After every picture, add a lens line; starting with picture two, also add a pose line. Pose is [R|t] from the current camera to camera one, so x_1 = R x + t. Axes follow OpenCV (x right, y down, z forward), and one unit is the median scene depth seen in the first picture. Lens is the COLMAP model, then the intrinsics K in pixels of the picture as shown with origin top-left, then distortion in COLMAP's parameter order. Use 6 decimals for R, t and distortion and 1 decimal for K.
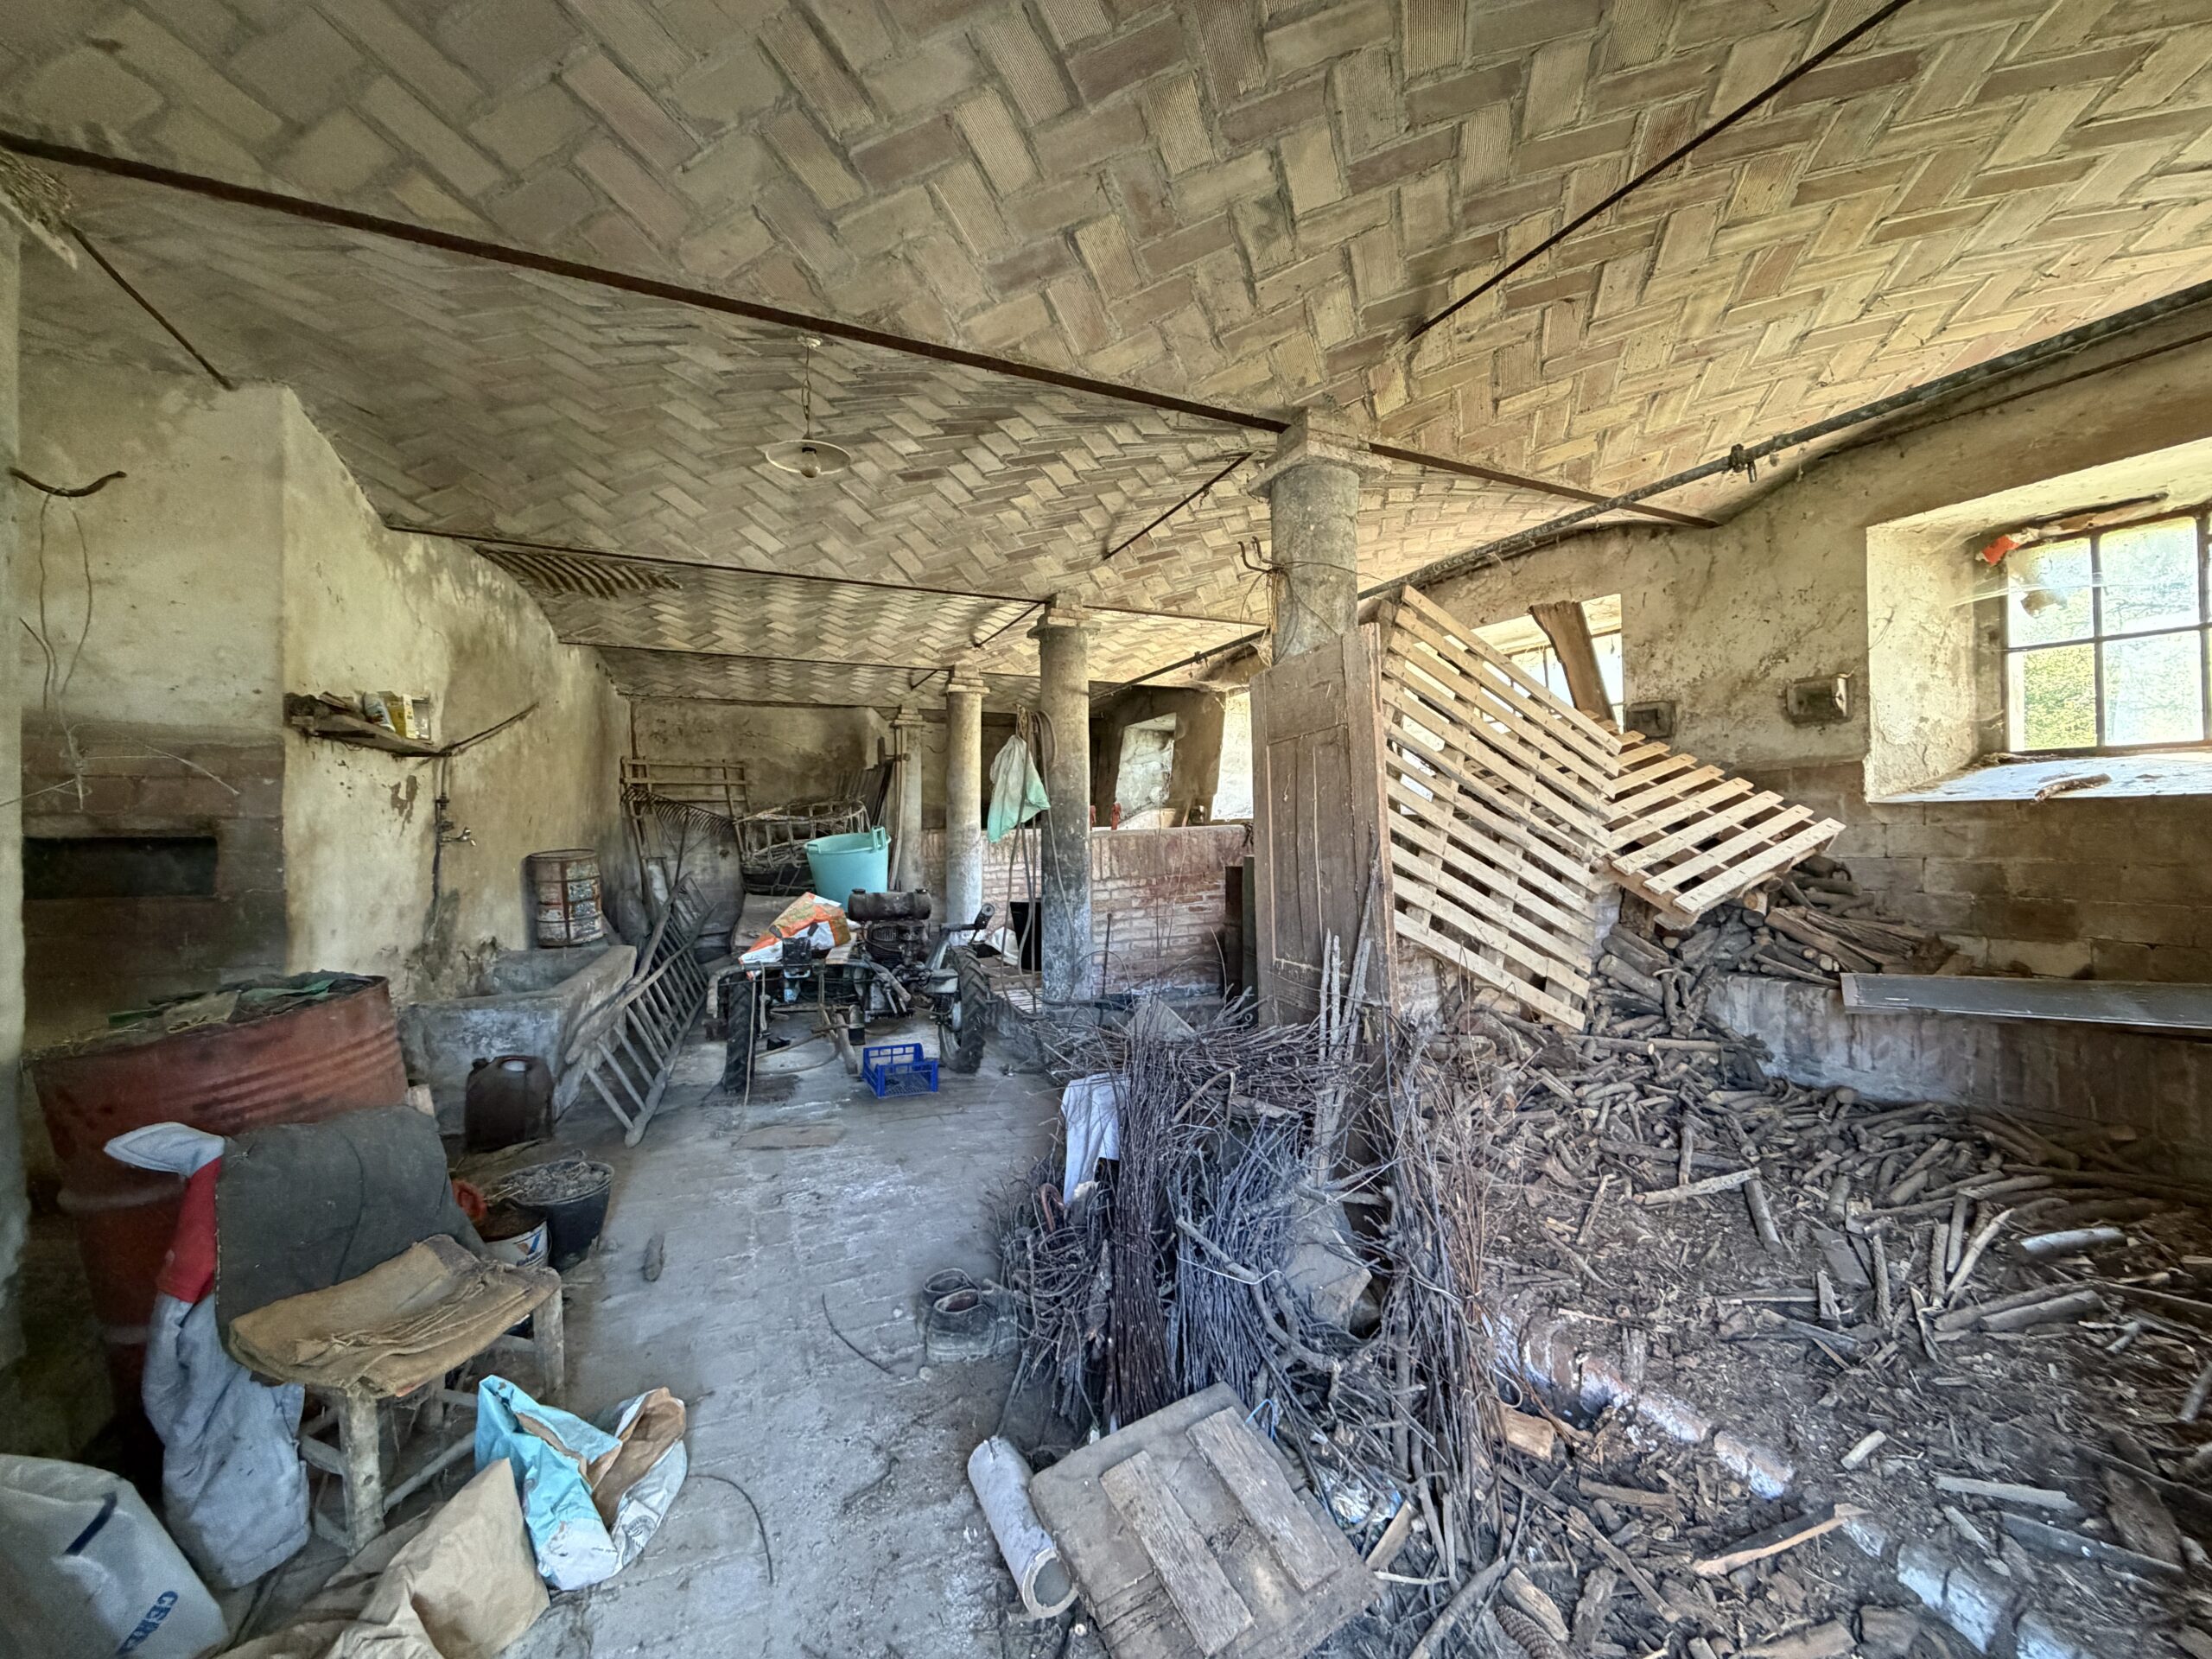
lens RADIAL K [[881.1, 0, 1105.4], [0, 881.1, 826.0], [0, 0, 1]] dist [-0.003594, 0.001037]
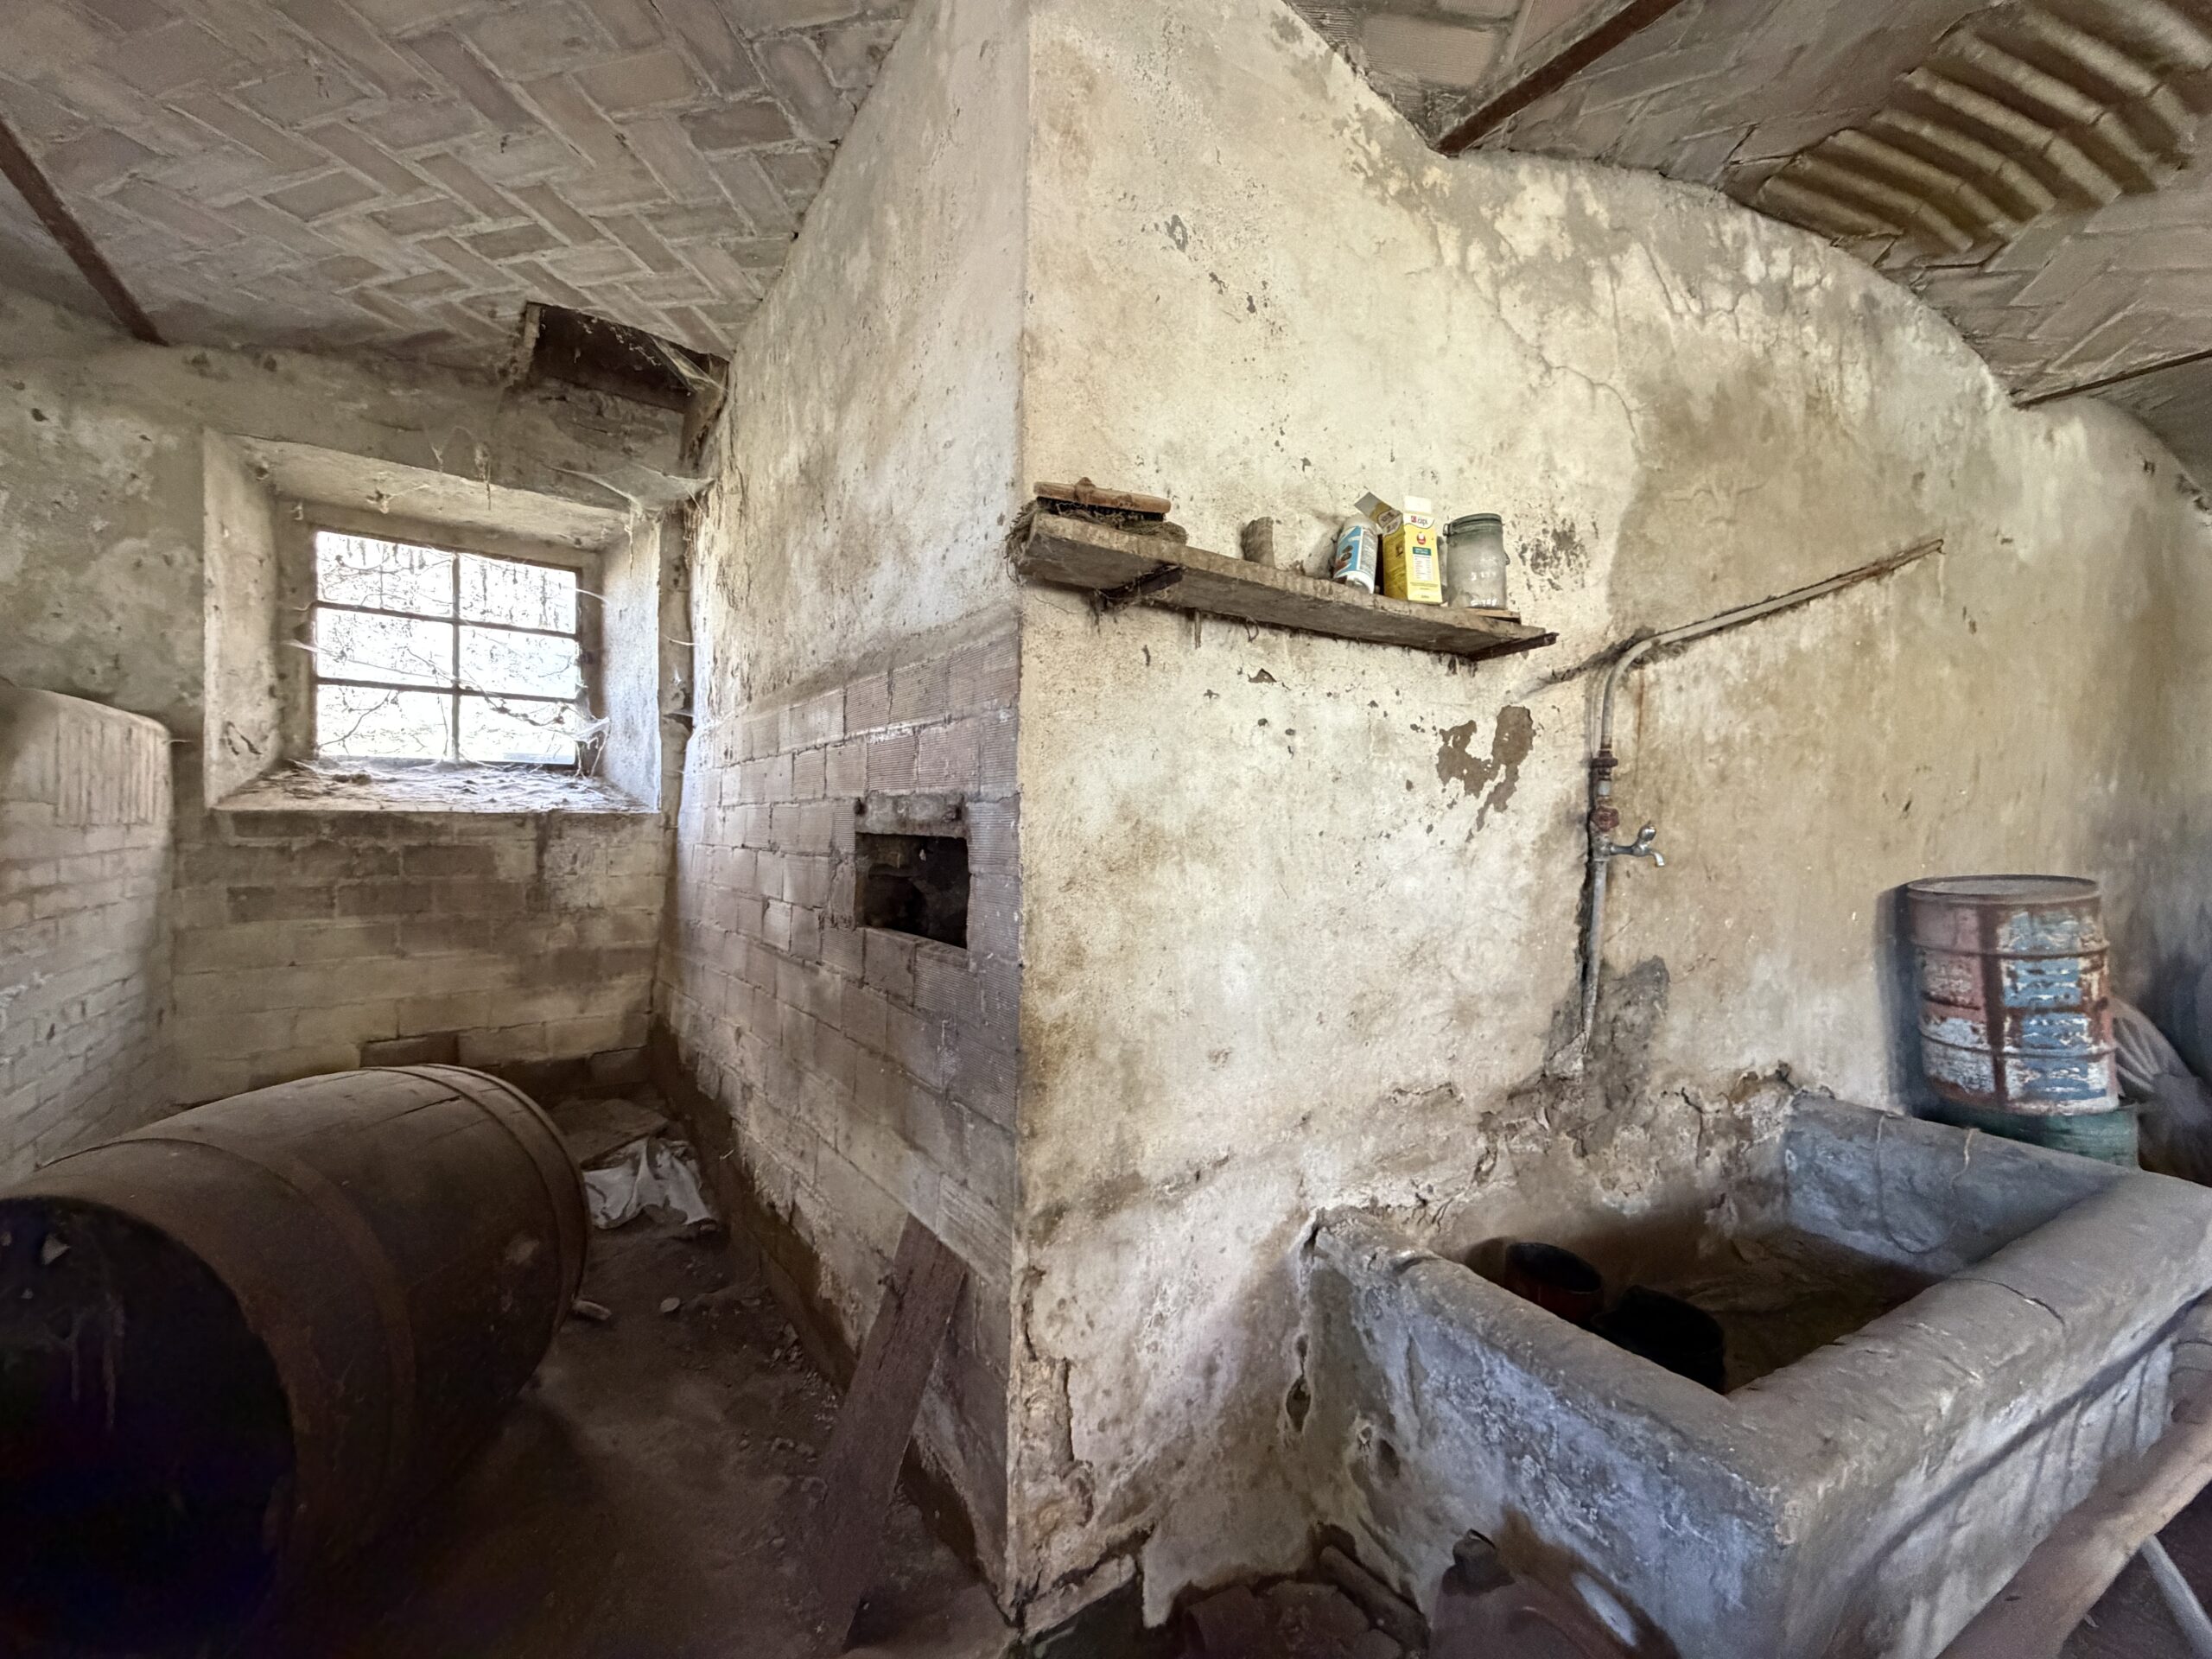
lens RADIAL K [[881.1, 0, 1098.1], [0, 881.1, 833.2], [0, 0, 1]] dist [-0.003594, 0.001037]
pose [[0.145692, 0.020613, -0.989115, -0.344680], [-0.003909, 0.999787, 0.020260, -0.000535], [0.989322, 0.000915, 0.145741, 0.670793]]
